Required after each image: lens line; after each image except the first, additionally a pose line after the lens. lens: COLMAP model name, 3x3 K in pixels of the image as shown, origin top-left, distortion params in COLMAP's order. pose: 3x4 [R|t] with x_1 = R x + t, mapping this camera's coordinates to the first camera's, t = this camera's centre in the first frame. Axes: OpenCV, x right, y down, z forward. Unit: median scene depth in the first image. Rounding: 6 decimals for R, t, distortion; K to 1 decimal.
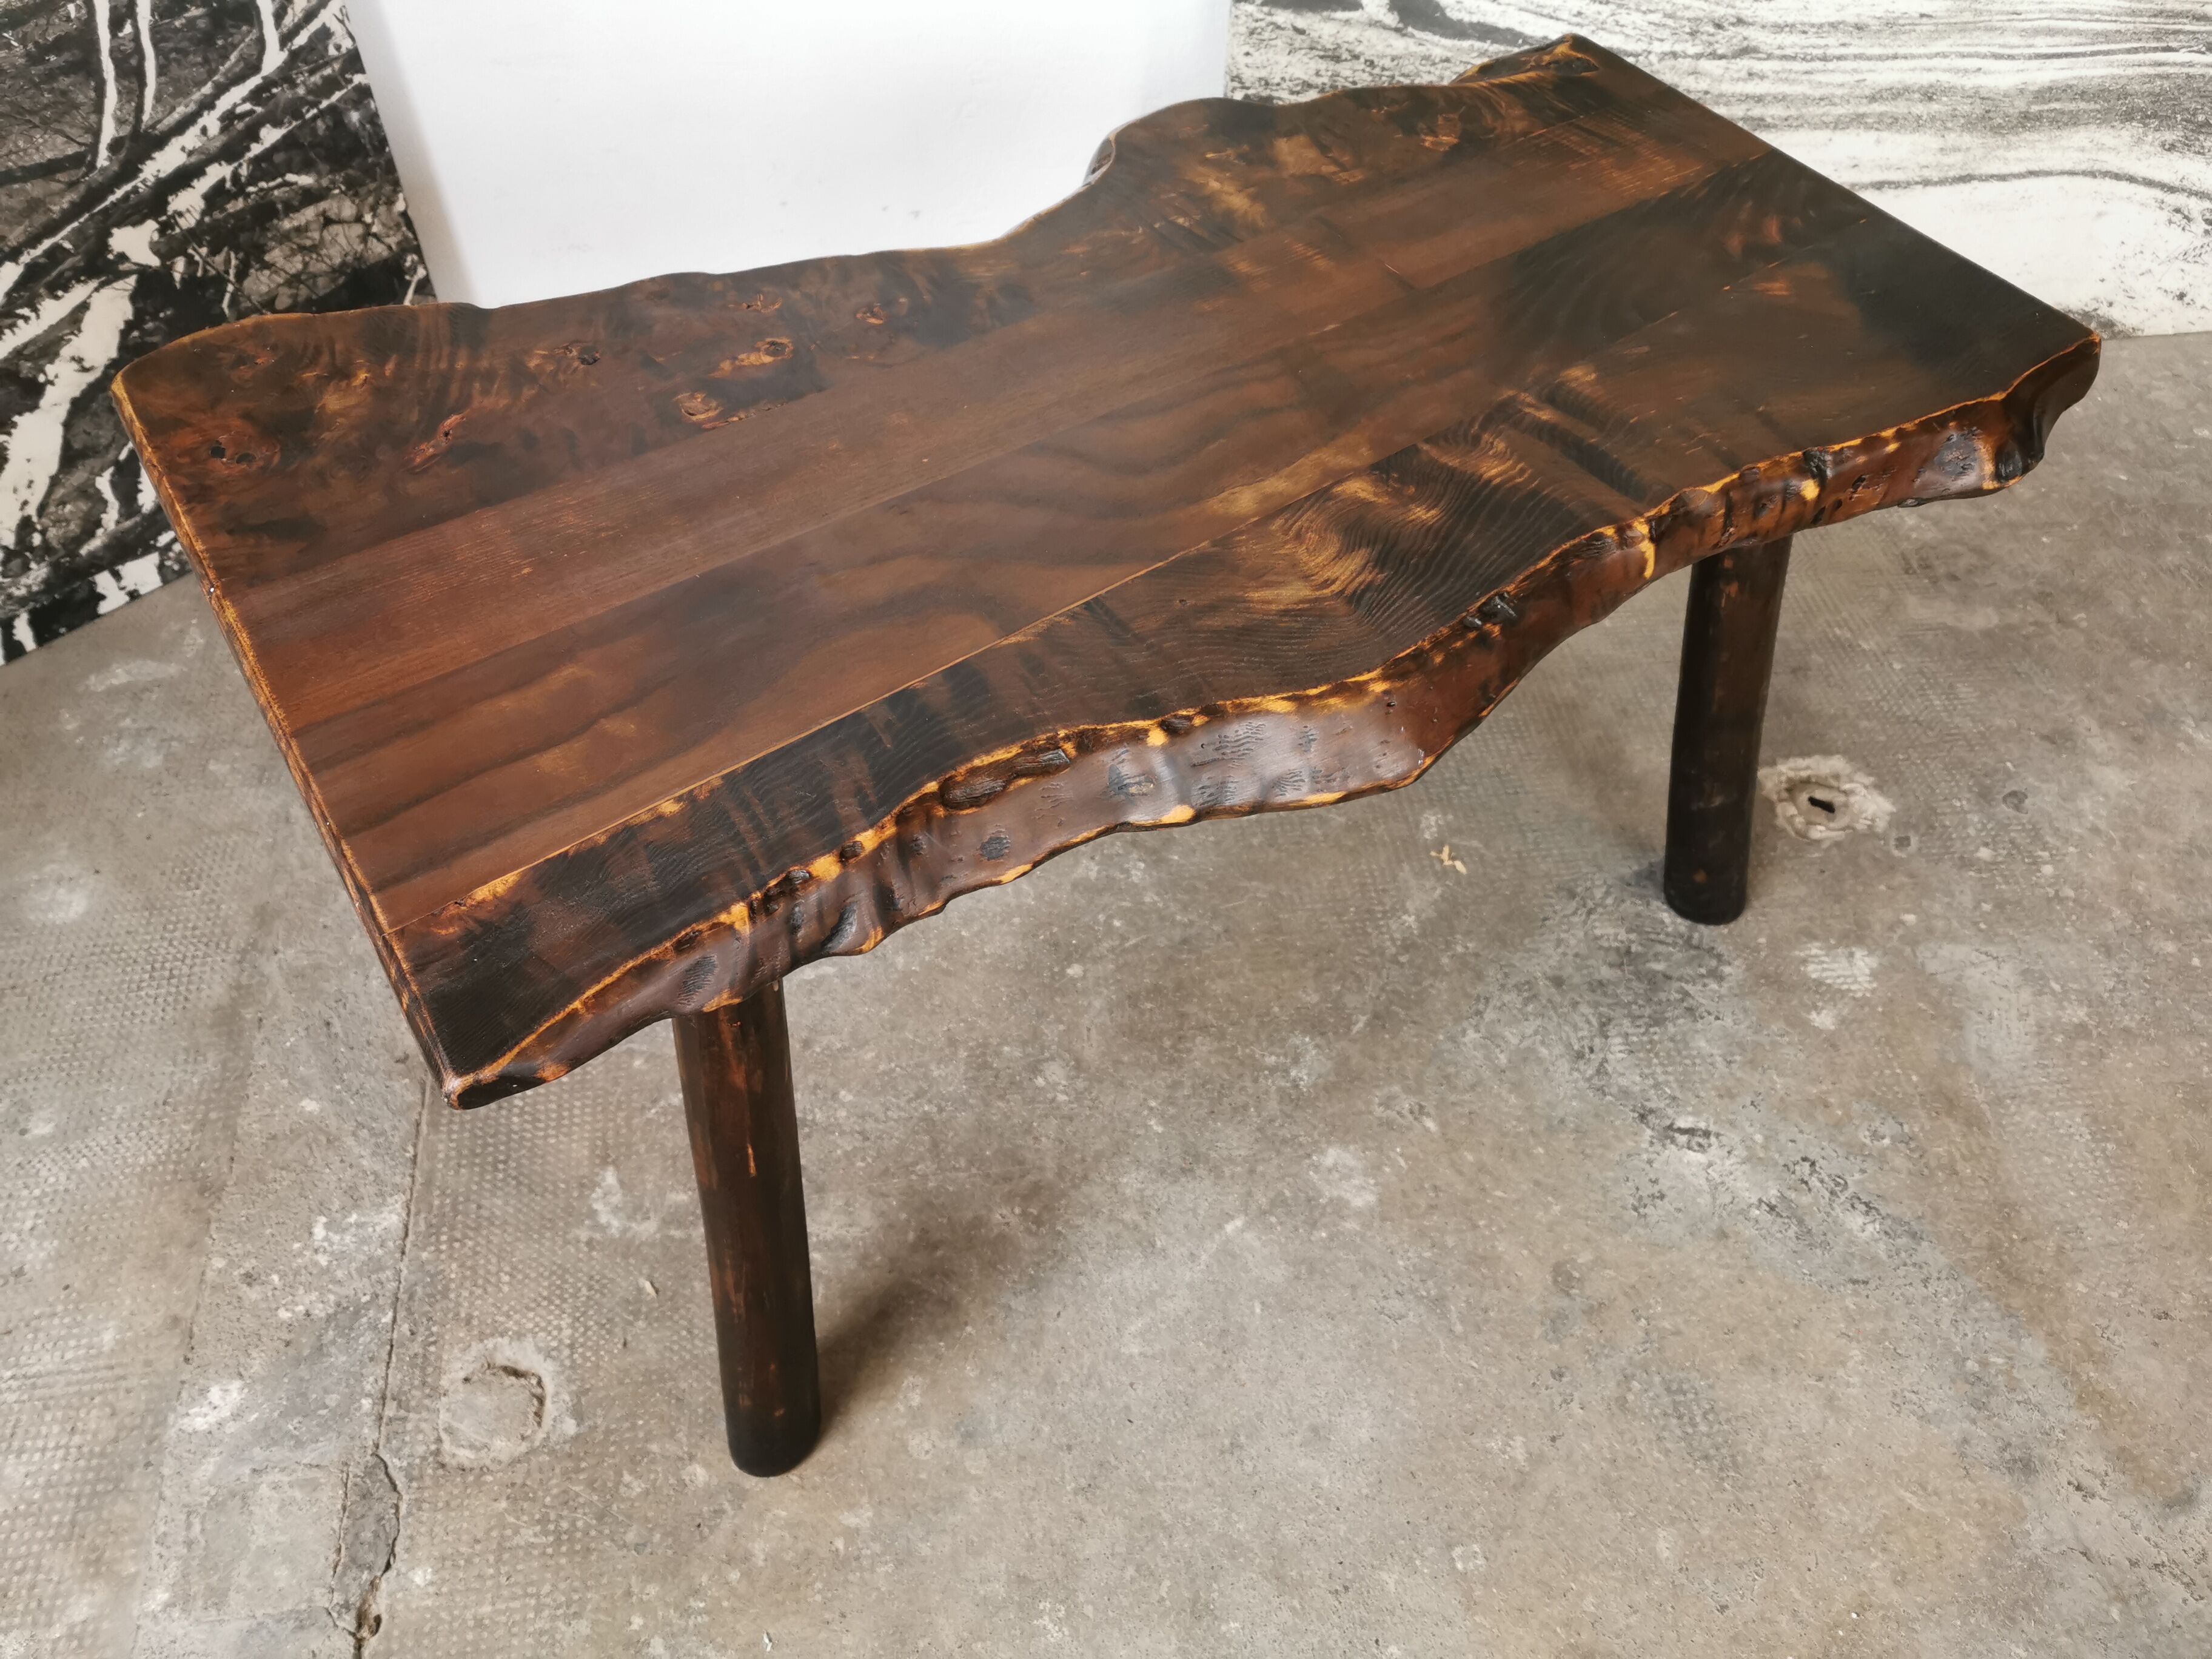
lens RADIAL K [[1721.7, 0, 1092.7], [0, 1721.7, 846.0], [0, 0, 1]] dist [0.064029, -0.087455]
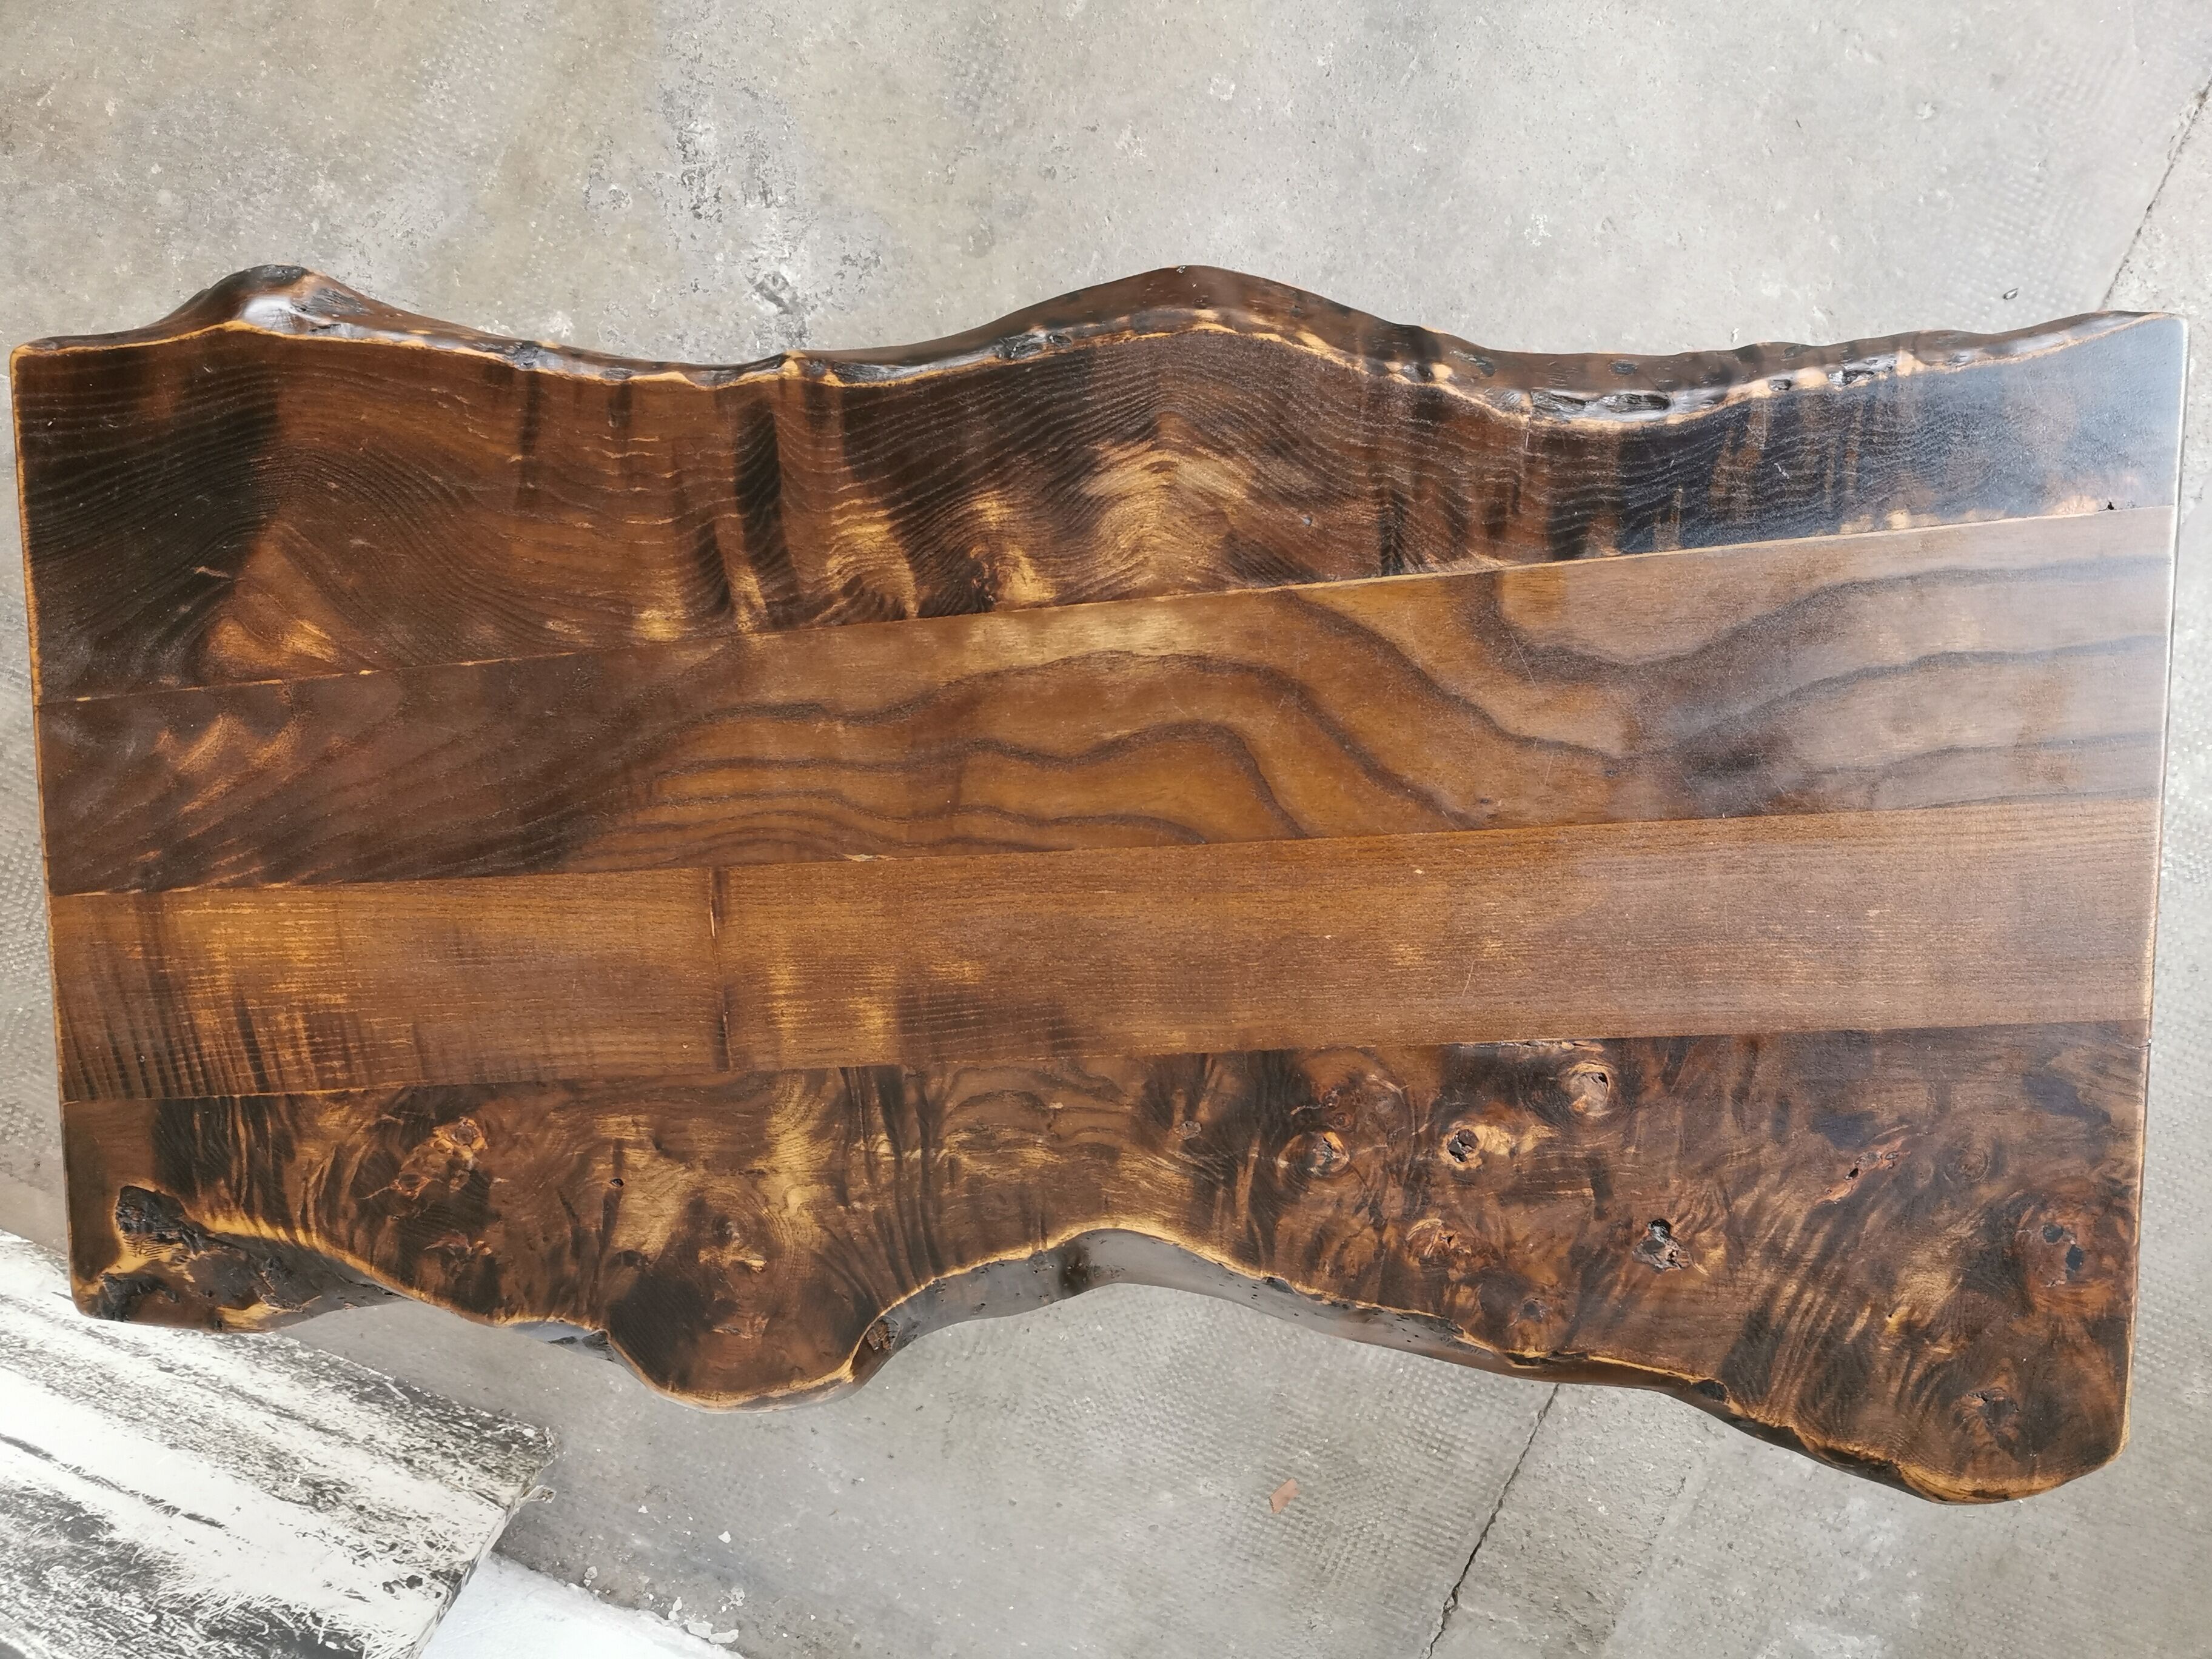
lens RADIAL K [[1715.0, 0, 1099.6], [0, 1715.0, 815.8], [0, 0, 1]] dist [0.073499, -0.115891]
pose [[-0.846662, -0.527823, -0.067583, 0.112886], [0.401198, -0.716601, 0.570547, -0.741502], [-0.349578, 0.455946, 0.818479, 0.302454]]
